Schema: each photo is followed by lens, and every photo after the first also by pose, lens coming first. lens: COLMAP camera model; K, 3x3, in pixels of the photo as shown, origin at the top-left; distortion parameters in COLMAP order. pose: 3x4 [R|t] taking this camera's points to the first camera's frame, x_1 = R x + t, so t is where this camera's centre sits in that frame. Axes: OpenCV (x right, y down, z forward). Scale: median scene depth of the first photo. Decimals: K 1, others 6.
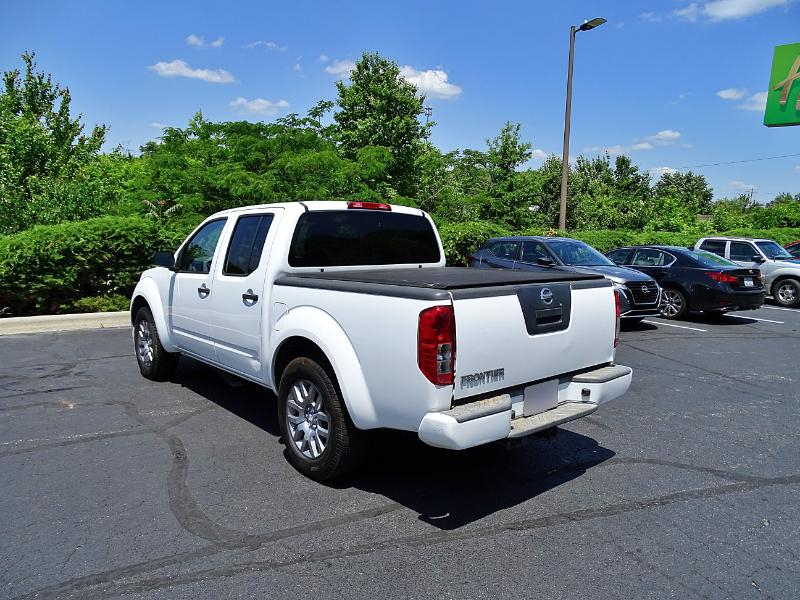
lens RADIAL K [[574.1, 0, 404.4], [0, 574.1, 309.7], [0, 0, 1]] dist [-0.007730, -0.001665]
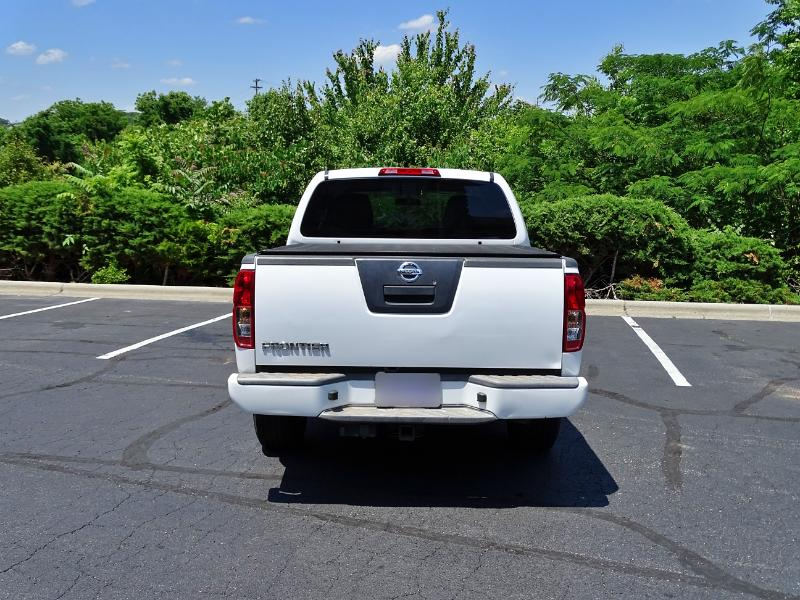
lens RADIAL K [[806.8, 0, 411.2], [0, 806.8, 306.2], [0, 0, 1]] dist [0.004967, 0.000000]
pose [[0.754752, 0.073760, -0.651850, 0.633652], [-0.083781, 0.996360, 0.015735, 0.005384], [0.650638, 0.042737, 0.758184, 0.053249]]
